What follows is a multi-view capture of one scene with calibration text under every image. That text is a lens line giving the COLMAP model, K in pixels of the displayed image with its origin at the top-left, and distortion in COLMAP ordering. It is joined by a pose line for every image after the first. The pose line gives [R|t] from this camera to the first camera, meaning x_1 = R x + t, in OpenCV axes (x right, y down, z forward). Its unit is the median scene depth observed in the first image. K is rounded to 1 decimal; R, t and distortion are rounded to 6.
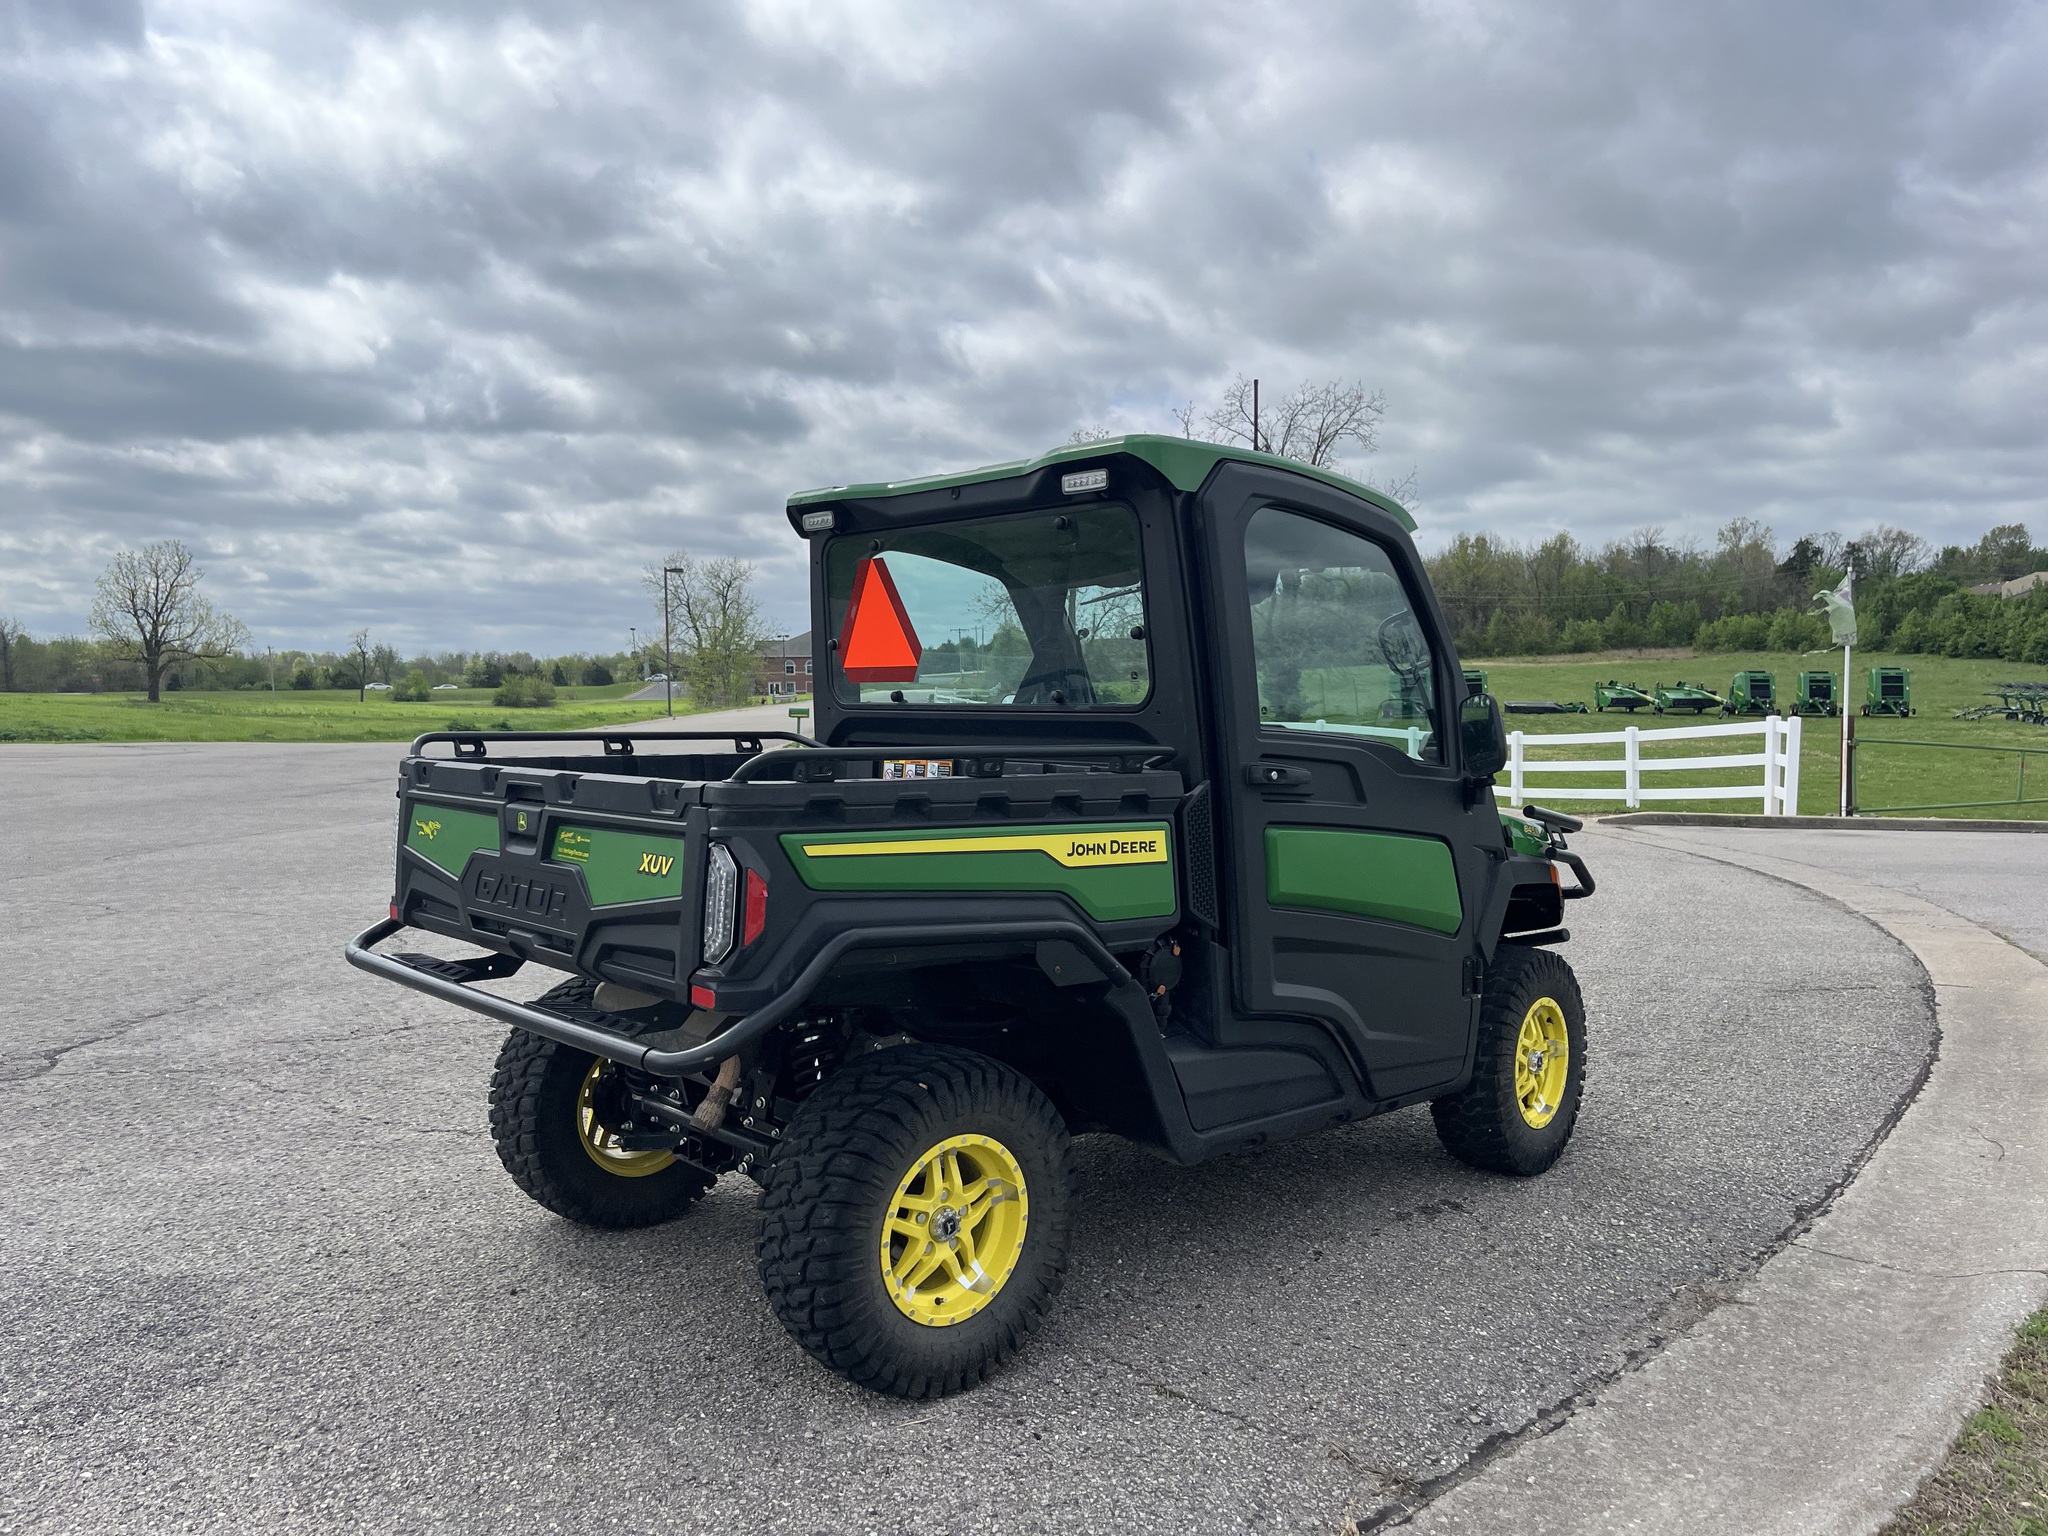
lens RADIAL K [[1594.2, 0, 1006.6], [0, 1594.2, 775.3], [0, 0, 1]] dist [0.070653, -0.101999]
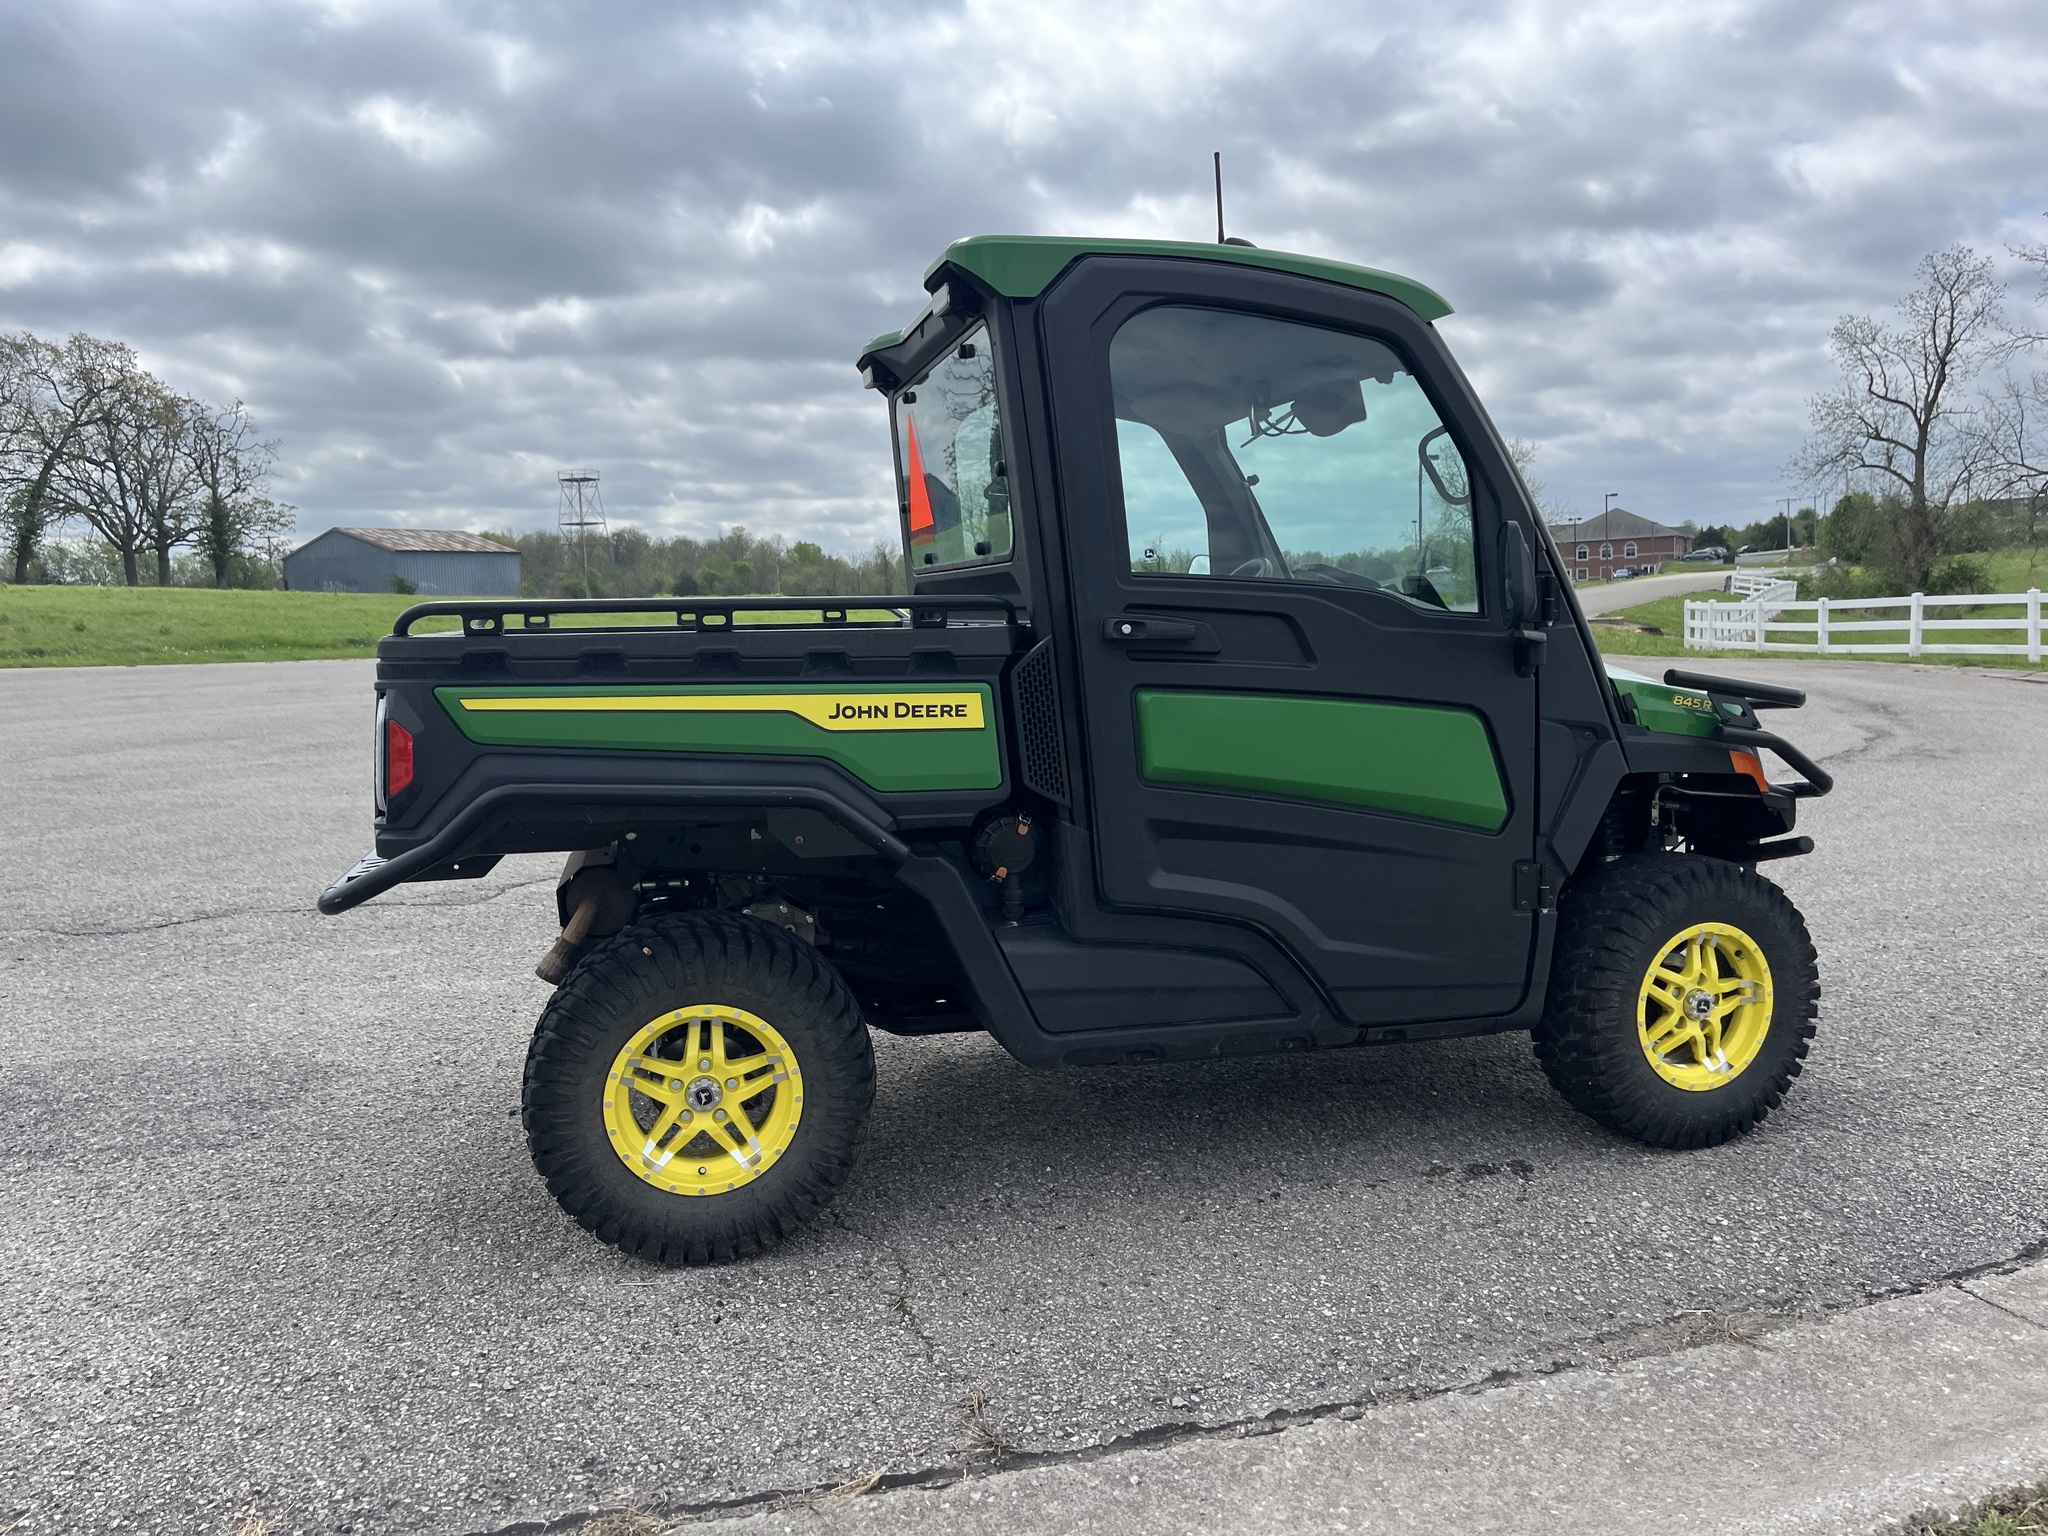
lens RADIAL K [[1594.2, 0, 1006.6], [0, 1594.2, 775.3], [0, 0, 1]] dist [0.070653, -0.101999]
pose [[0.874440, 0.026100, -0.484431, 0.485384], [0.005104, 0.998002, 0.062983, 0.021906], [0.485107, -0.057547, 0.872559, 0.206864]]
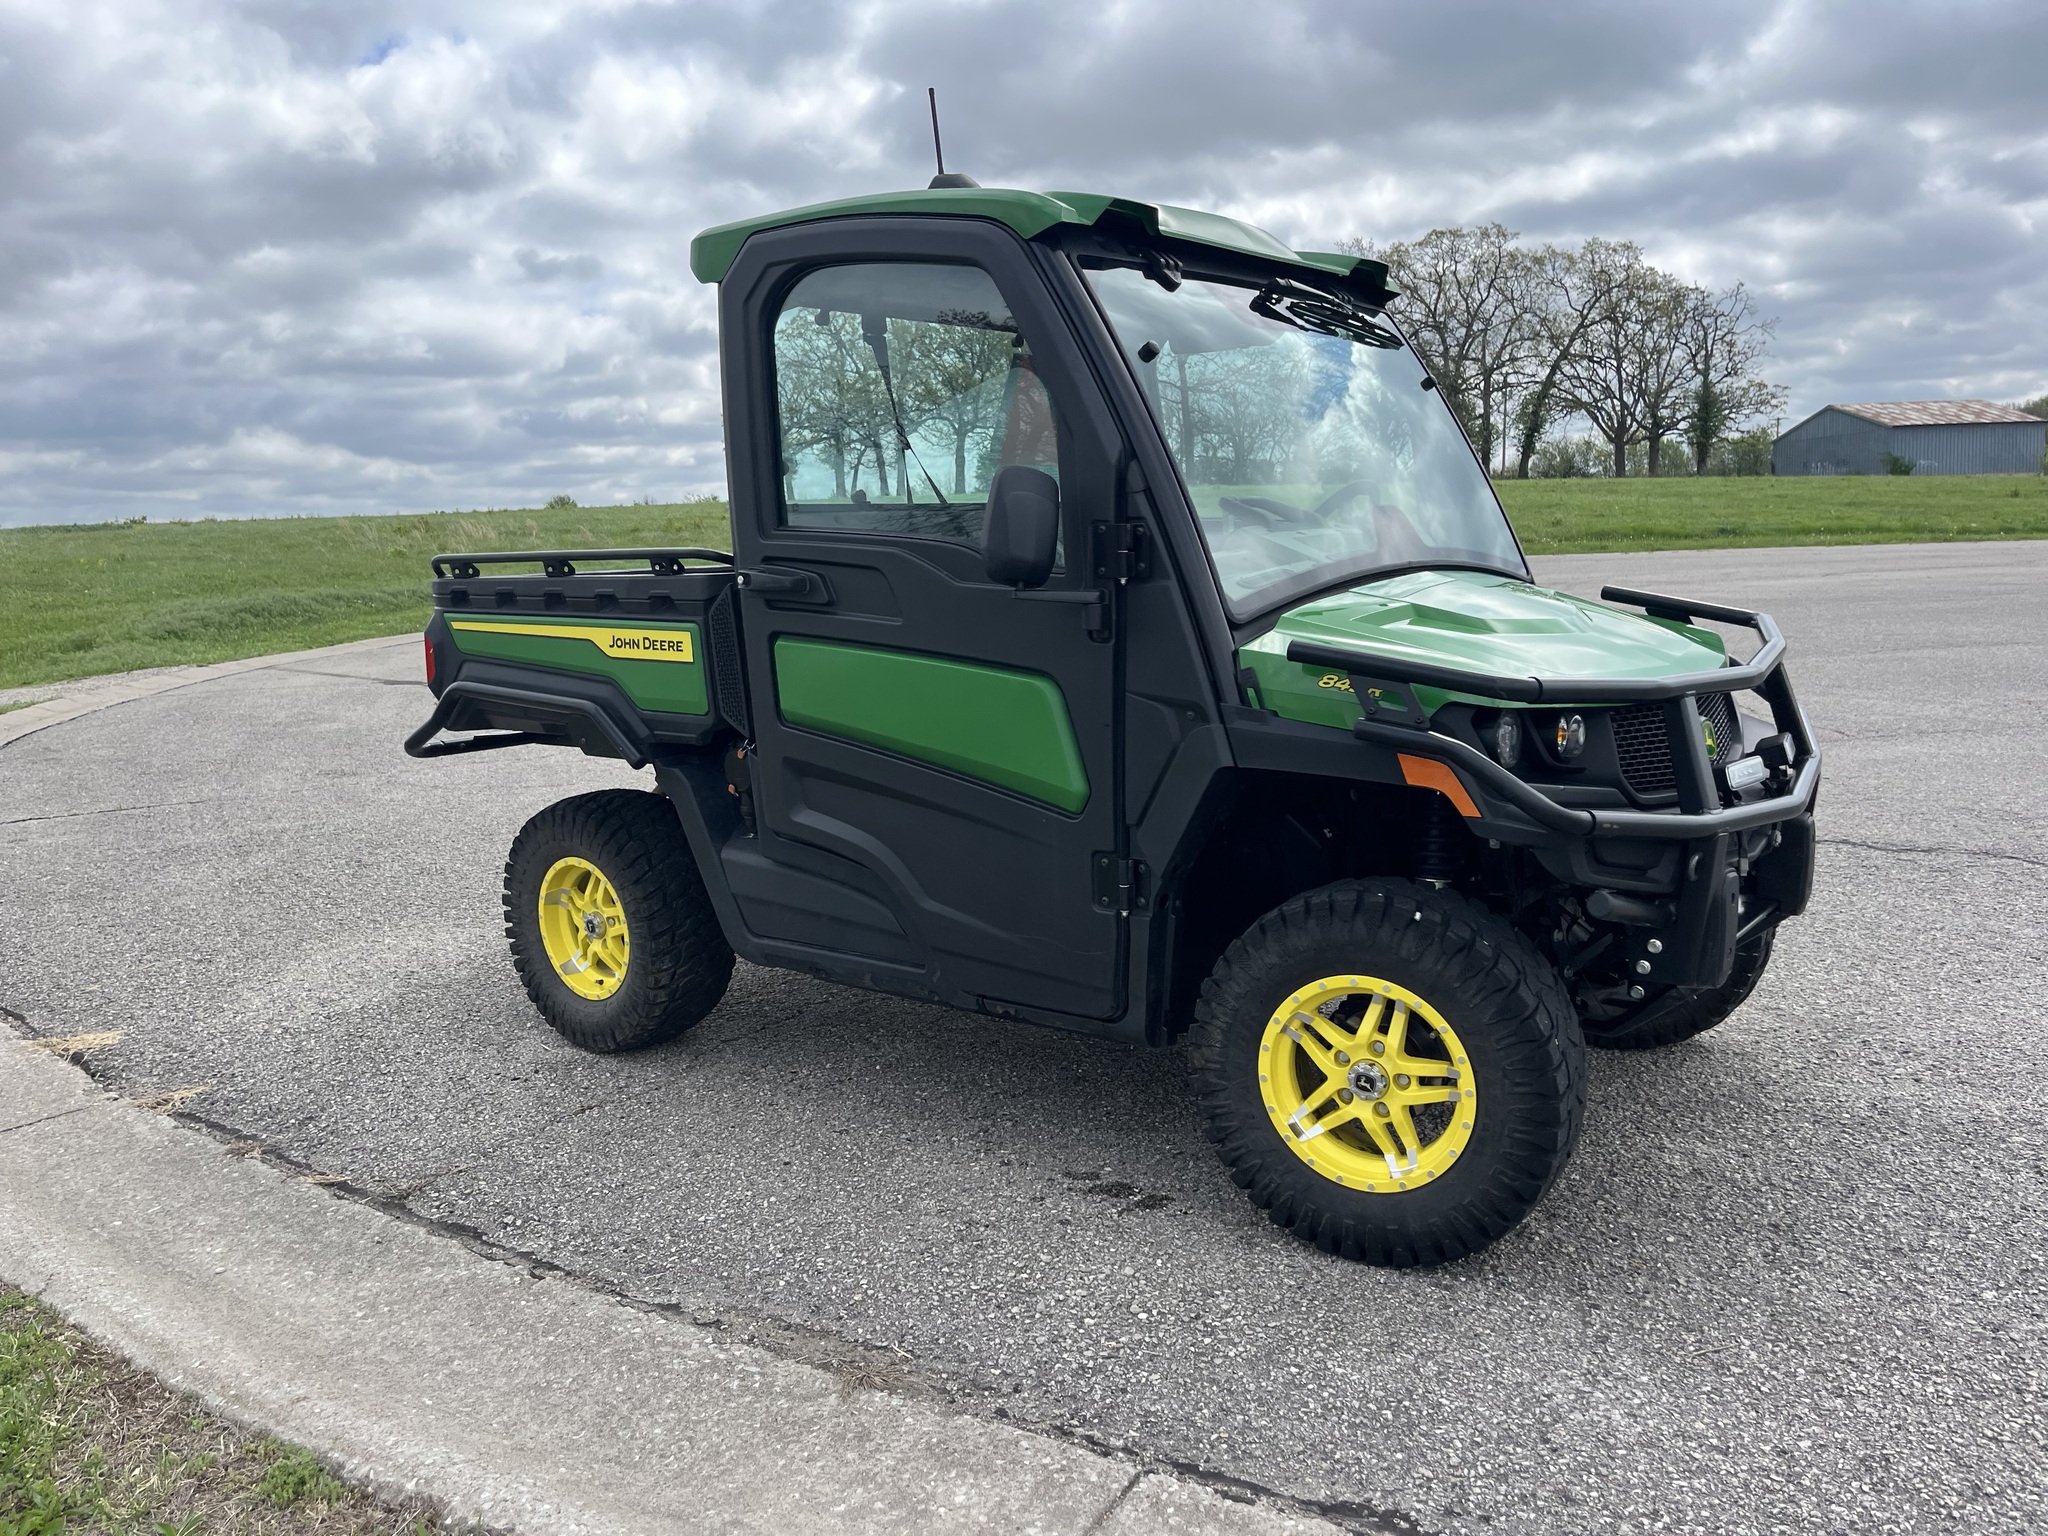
lens RADIAL K [[1581.0, 0, 981.8], [0, 1581.0, 788.1], [0, 0, 1]] dist [0.069406, -0.101110]
pose [[0.144700, 0.142780, -0.979120, 1.029213], [-0.005469, 0.989635, 0.143505, -0.012597], [0.989460, -0.015410, 0.143981, 0.929082]]
